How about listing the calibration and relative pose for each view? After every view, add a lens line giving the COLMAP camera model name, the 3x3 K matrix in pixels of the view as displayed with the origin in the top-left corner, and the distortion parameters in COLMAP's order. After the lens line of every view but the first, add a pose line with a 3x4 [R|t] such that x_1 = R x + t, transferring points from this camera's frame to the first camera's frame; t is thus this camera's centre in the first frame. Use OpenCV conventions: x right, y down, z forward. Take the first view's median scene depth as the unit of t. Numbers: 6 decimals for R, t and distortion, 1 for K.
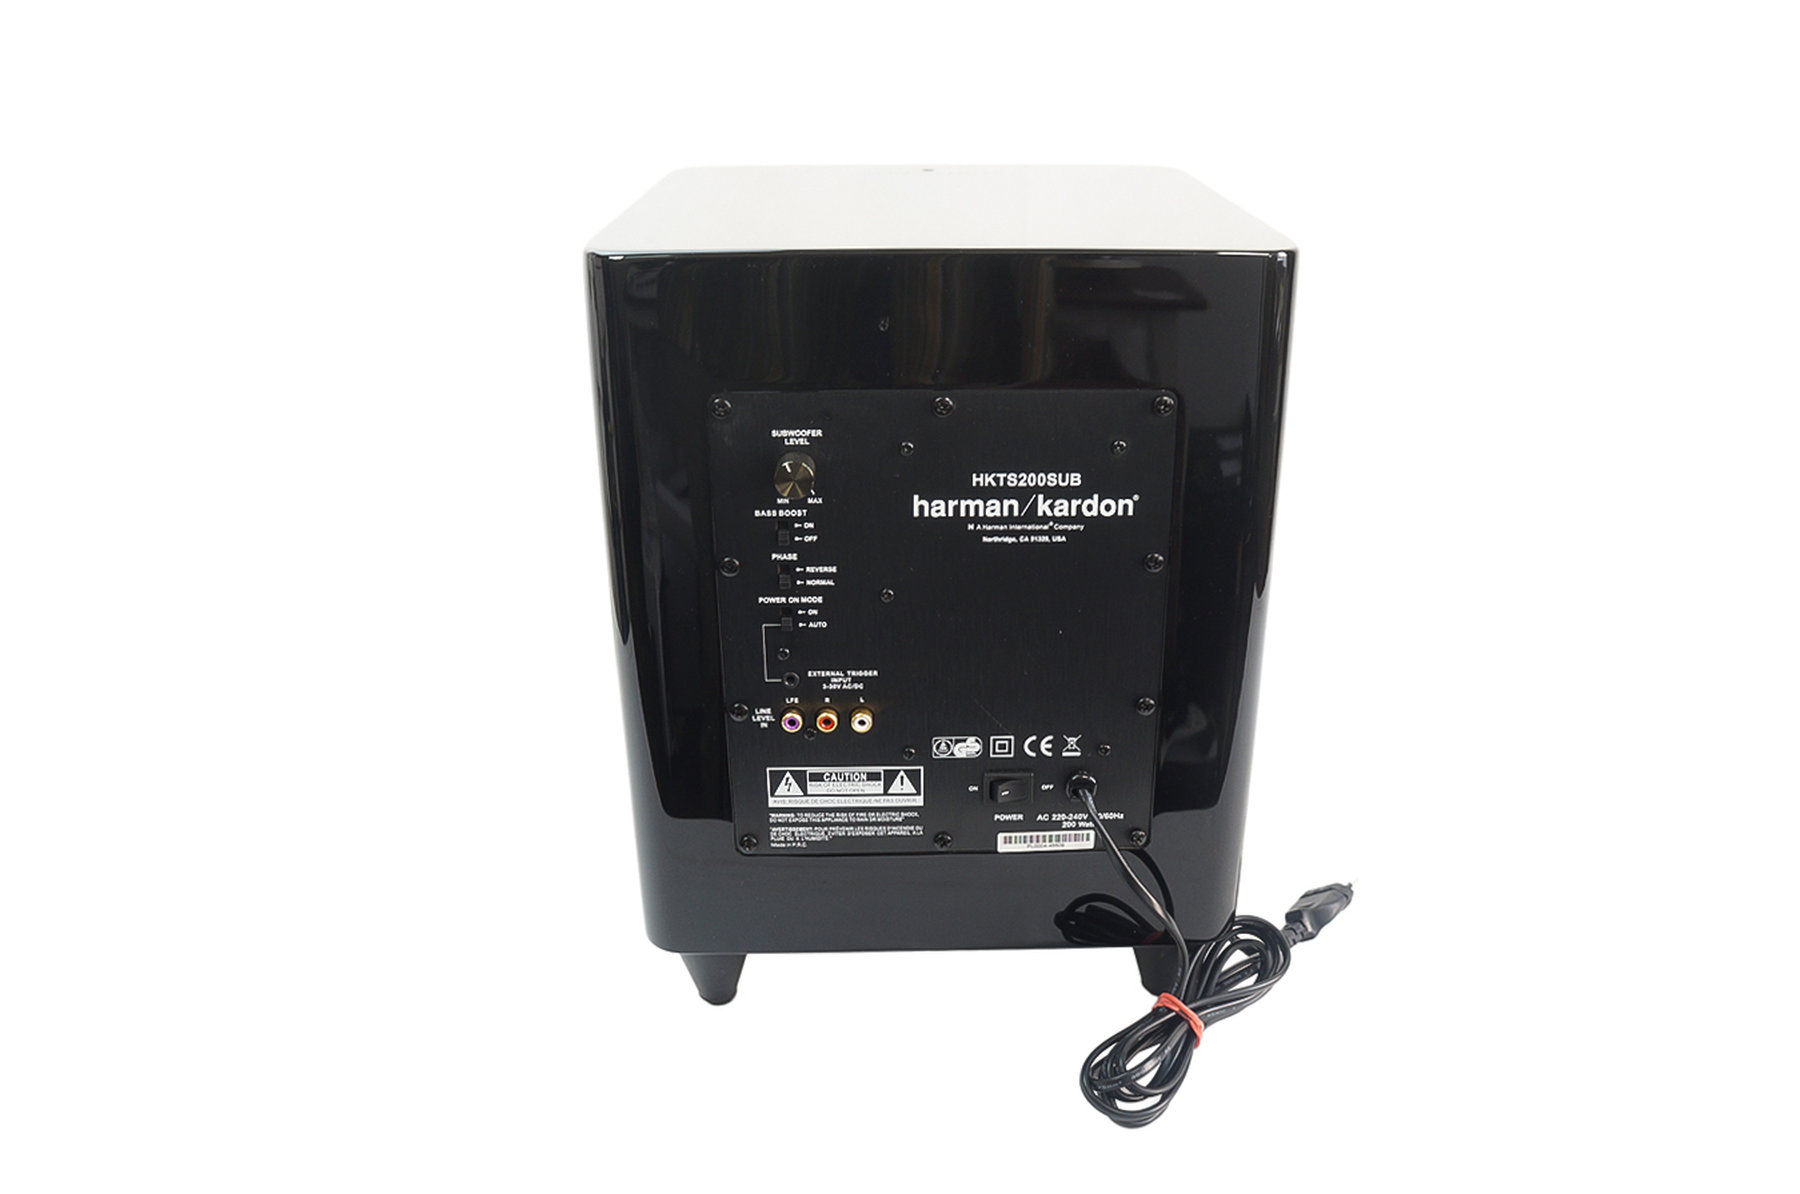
lens RADIAL K [[1367.9, 0, 900.0], [0, 1367.9, 597.0], [0, 0, 1]] dist [0.002302, 0.000040]
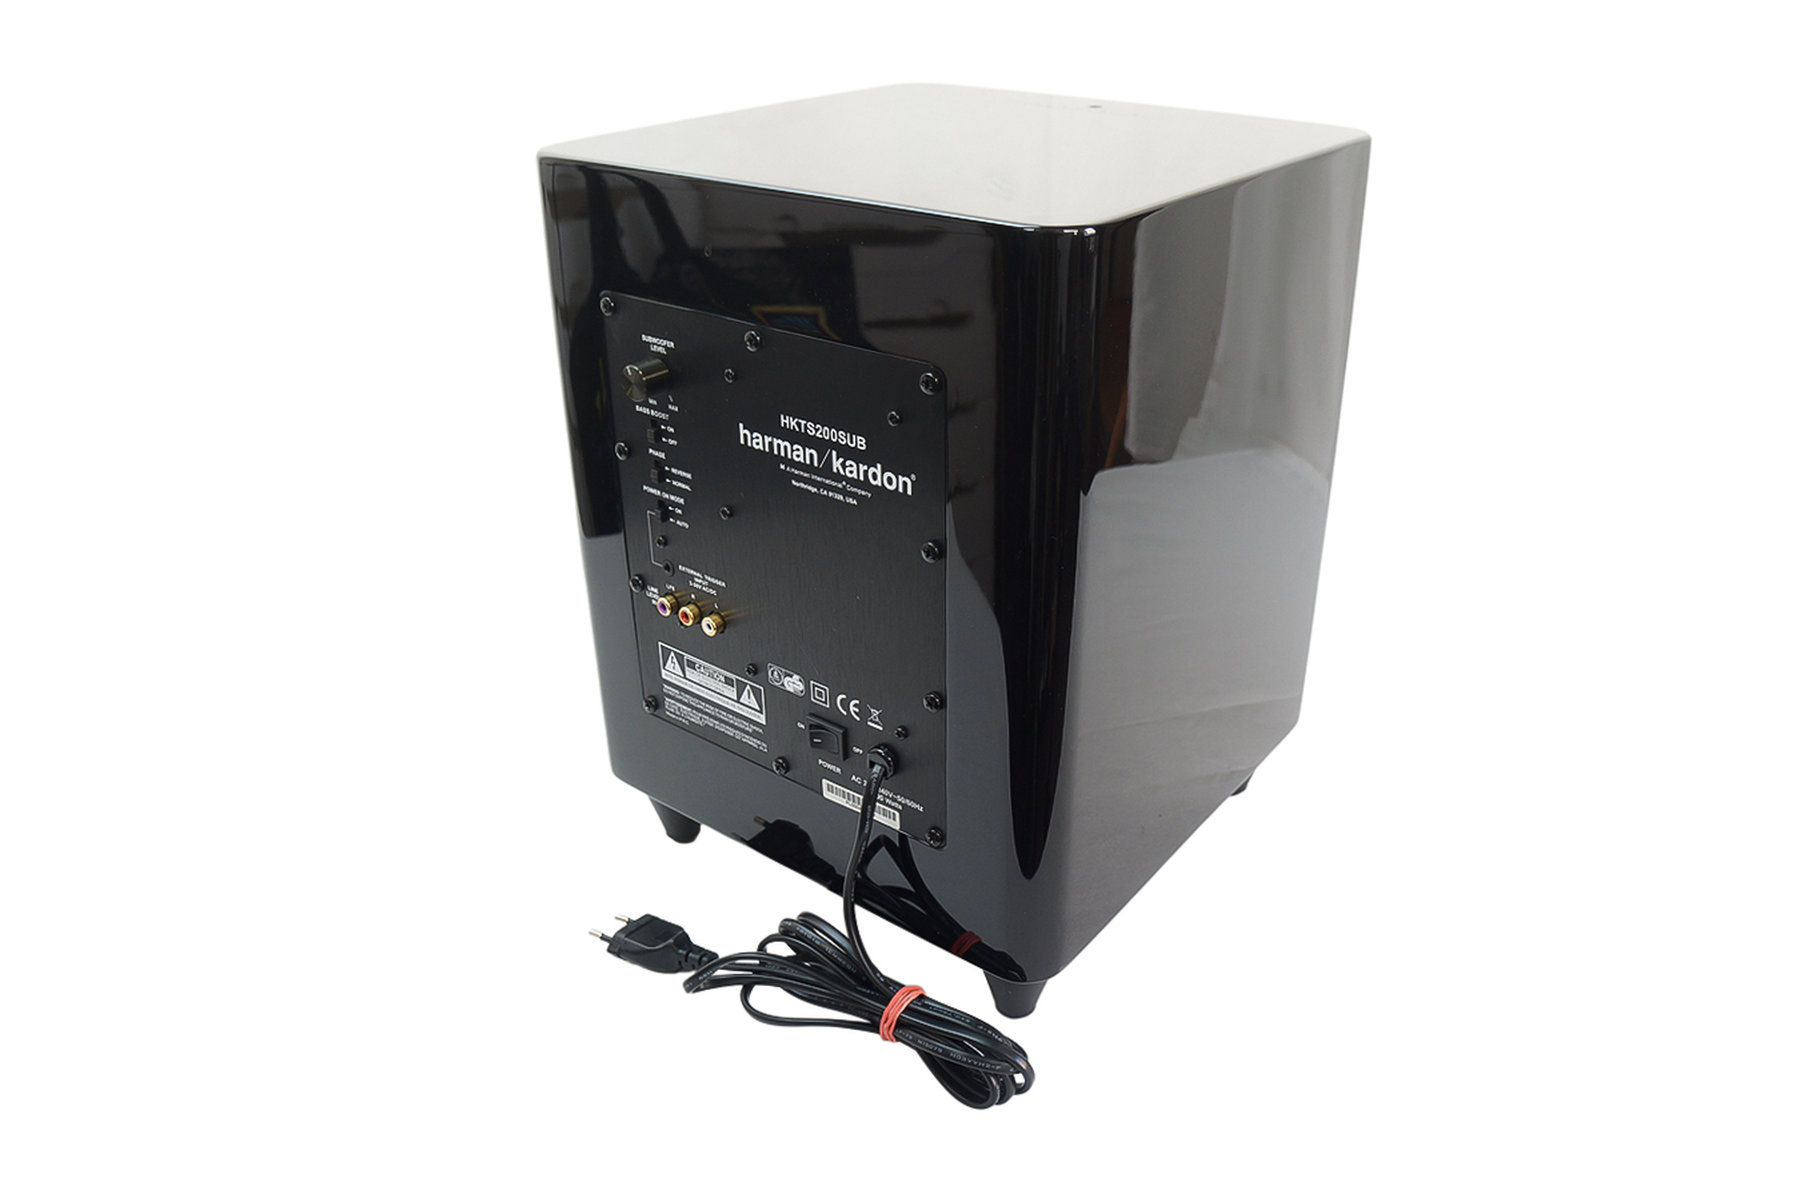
lens RADIAL K [[1367.9, 0, 900.0], [0, 1367.9, 597.0], [0, 0, 1]] dist [0.002302, 0.000040]
pose [[0.765100, 0.289476, -0.575175, 0.722108], [-0.249836, 0.956728, 0.149173, -0.130873], [0.593468, 0.029568, 0.804314, 0.245473]]
